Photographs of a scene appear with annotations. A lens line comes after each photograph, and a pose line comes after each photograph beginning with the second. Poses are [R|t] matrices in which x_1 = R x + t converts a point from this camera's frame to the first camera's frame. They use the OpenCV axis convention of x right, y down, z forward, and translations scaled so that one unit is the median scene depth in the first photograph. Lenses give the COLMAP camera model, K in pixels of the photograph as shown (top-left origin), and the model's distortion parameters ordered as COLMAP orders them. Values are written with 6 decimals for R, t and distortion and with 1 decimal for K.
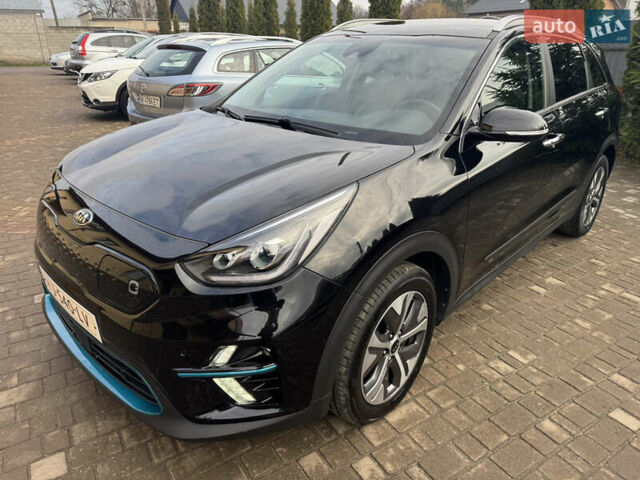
lens RADIAL K [[461.7, 0, 319.1], [0, 461.7, 238.8], [0, 0, 1]] dist [0.054103, -0.067583]
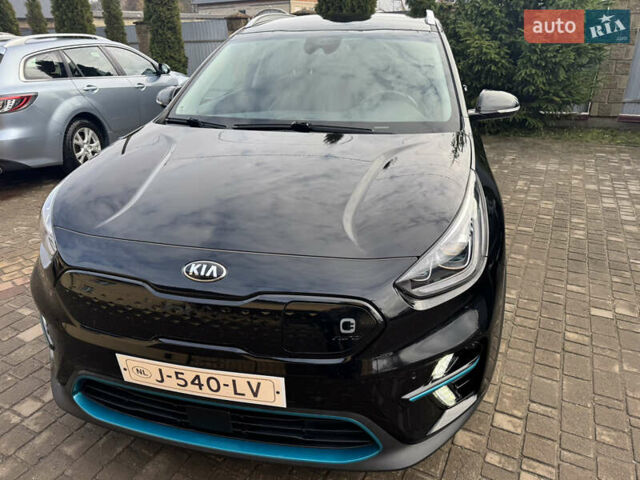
lens RADIAL K [[461.7, 0, 319.1], [0, 461.7, 238.8], [0, 0, 1]] dist [0.054103, -0.067583]
pose [[0.859875, -0.231032, 0.455235, -0.450423], [0.223052, 0.972140, 0.072048, -0.074470], [-0.459198, 0.039589, 0.887451, 0.128678]]
